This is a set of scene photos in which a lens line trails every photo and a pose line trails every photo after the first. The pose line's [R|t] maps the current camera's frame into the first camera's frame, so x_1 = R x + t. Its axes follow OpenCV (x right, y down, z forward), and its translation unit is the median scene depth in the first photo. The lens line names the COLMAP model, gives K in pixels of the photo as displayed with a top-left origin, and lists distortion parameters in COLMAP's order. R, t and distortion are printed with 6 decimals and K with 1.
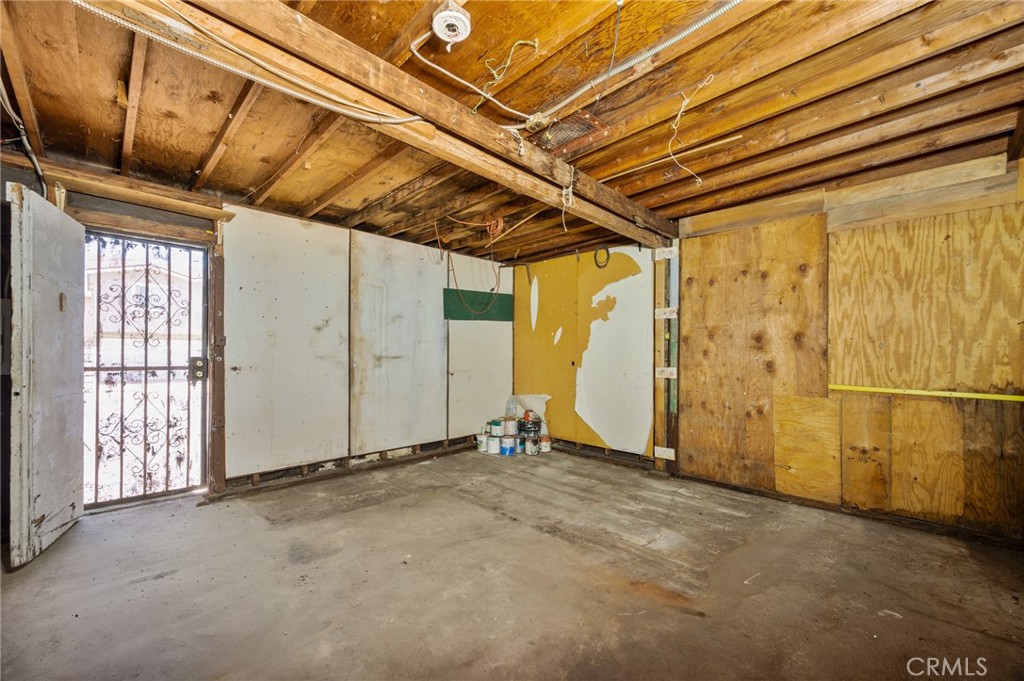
lens RADIAL K [[405.0, 0, 501.4], [0, 405.0, 355.7], [0, 0, 1]] dist [-0.001065, 0.000018]
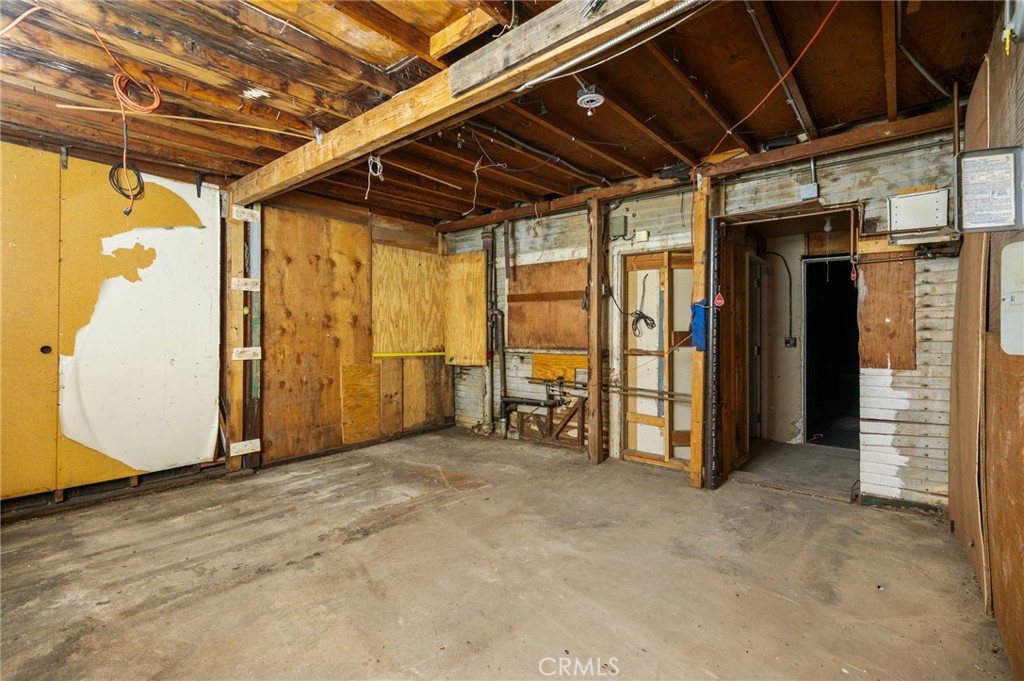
lens RADIAL K [[464.8, 0, 512.1], [0, 464.8, 332.8], [0, 0, 1]] dist [0.005926, 0.001073]
pose [[-0.094450, -0.007911, 0.995498, -0.737562], [0.000930, 0.999967, 0.008034, -0.011228], [-0.995529, 0.001685, -0.094440, 0.620647]]
